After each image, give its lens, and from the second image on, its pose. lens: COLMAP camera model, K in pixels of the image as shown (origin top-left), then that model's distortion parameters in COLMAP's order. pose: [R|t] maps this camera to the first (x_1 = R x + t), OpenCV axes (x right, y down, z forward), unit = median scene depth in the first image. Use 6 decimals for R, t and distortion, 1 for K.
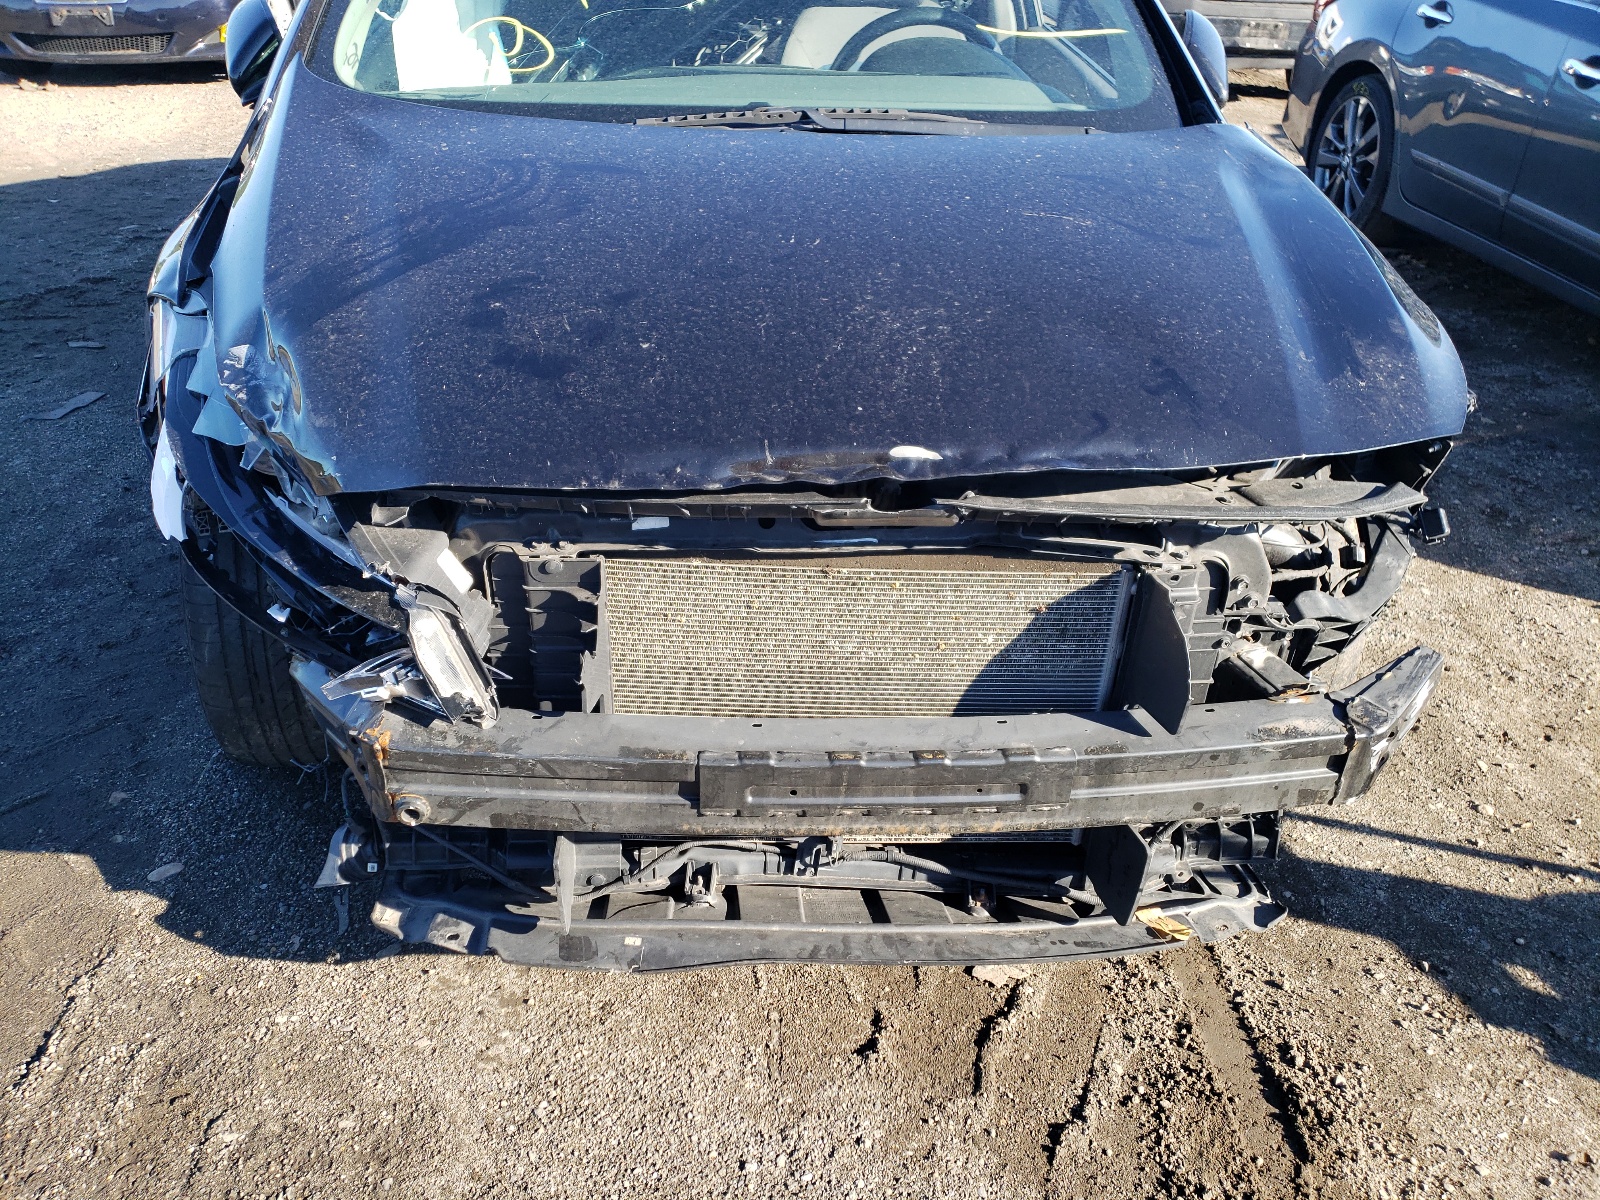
lens RADIAL K [[1269.4, 0, 800.0], [0, 1269.4, 600.0], [0, 0, 1]] dist [0.028857, -0.000559]
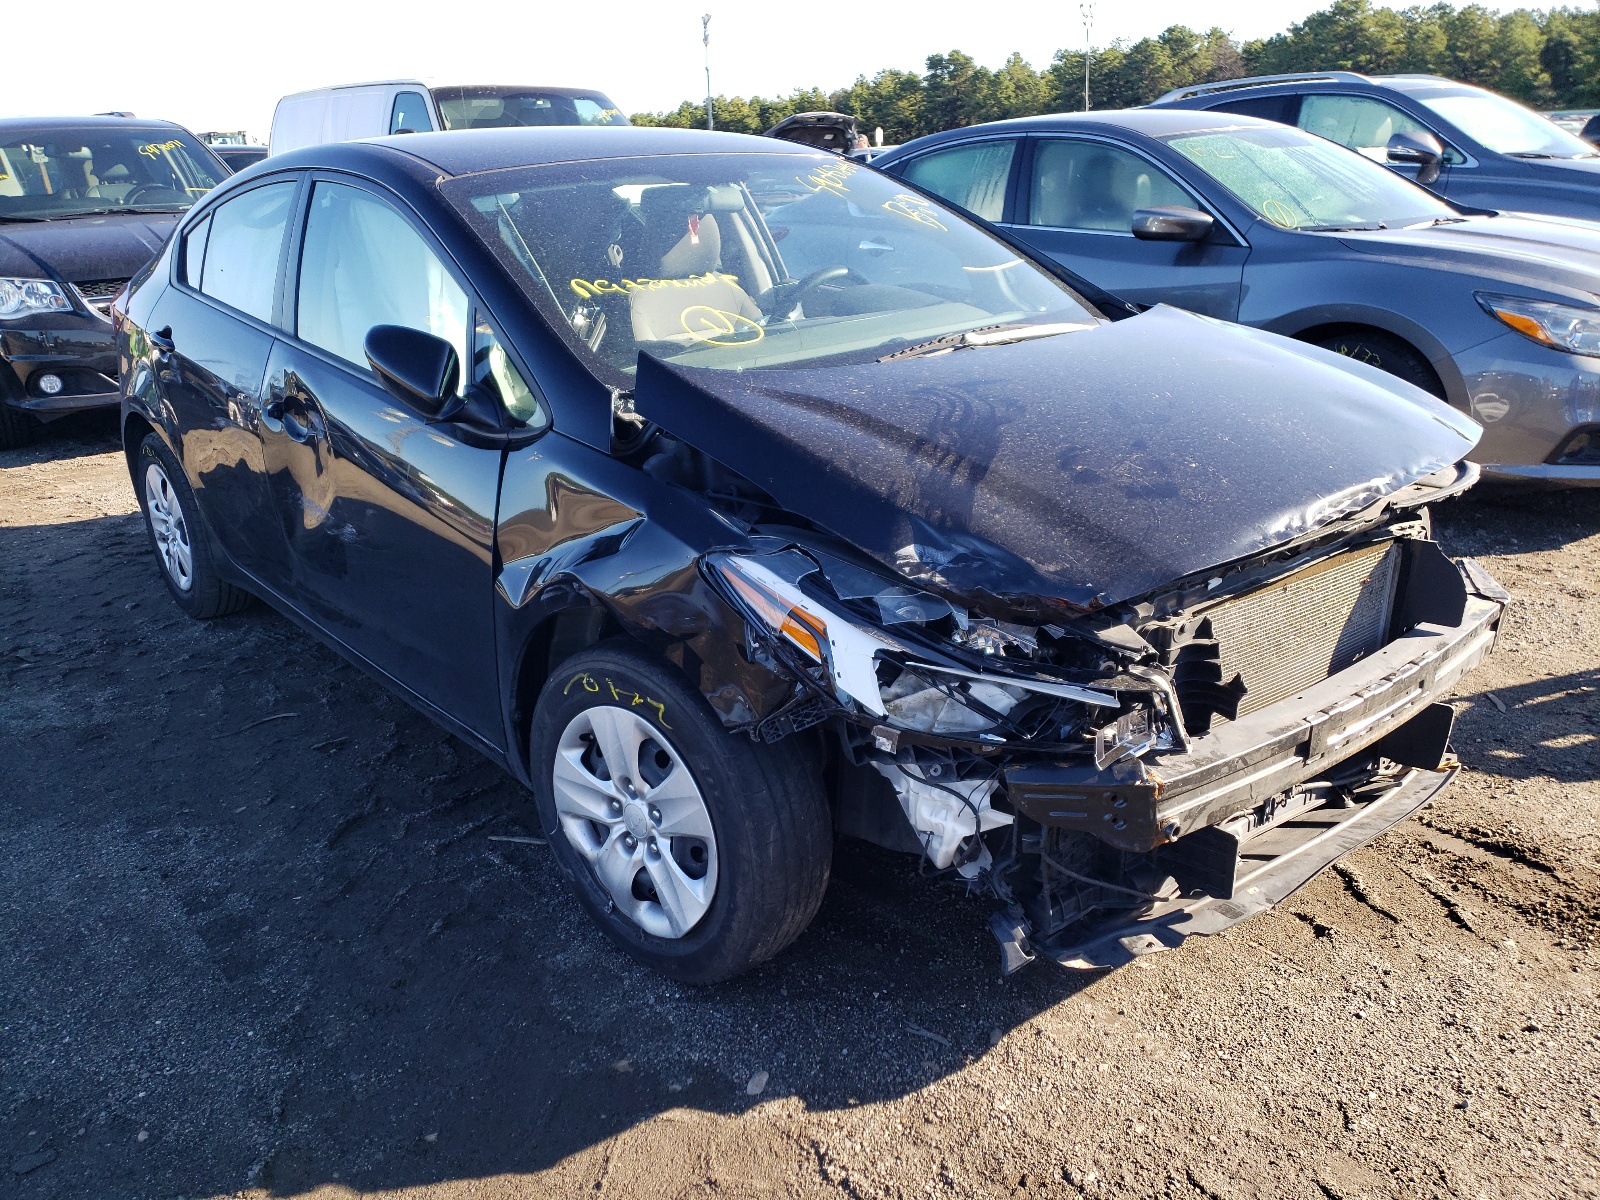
lens RADIAL K [[1269.4, 0, 800.0], [0, 1269.4, 600.0], [0, 0, 1]] dist [0.028857, -0.000559]
pose [[0.809872, -0.251357, 0.530025, -1.125020], [0.343600, 0.935588, -0.081328, -0.076042], [-0.475442, 0.247982, 0.844073, -0.003867]]
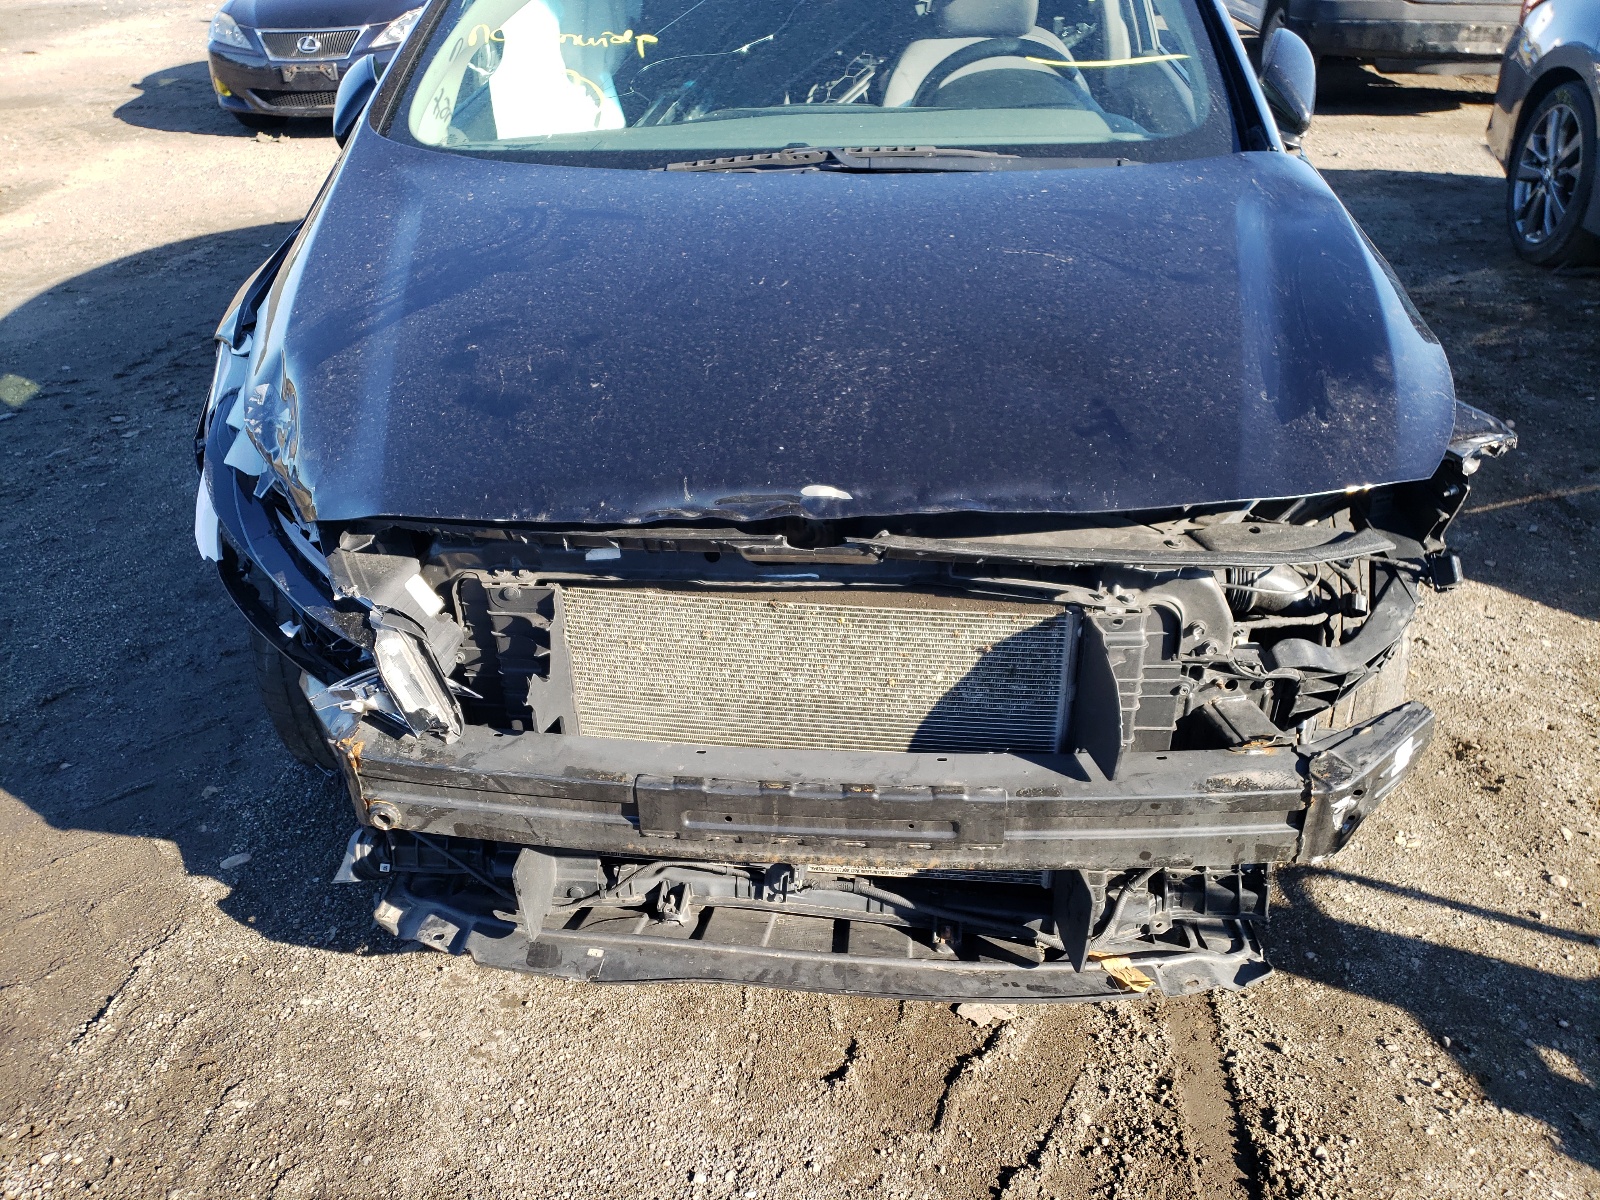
lens RADIAL K [[1274.4, 0, 803.1], [0, 1274.4, 625.5], [0, 0, 1]] dist [0.030444, -0.007686]
pose [[0.986536, 0.030463, -0.160681, 0.189868], [-0.030655, 0.999529, 0.001281, -0.007277], [0.160644, 0.003662, 0.987006, -0.011429]]
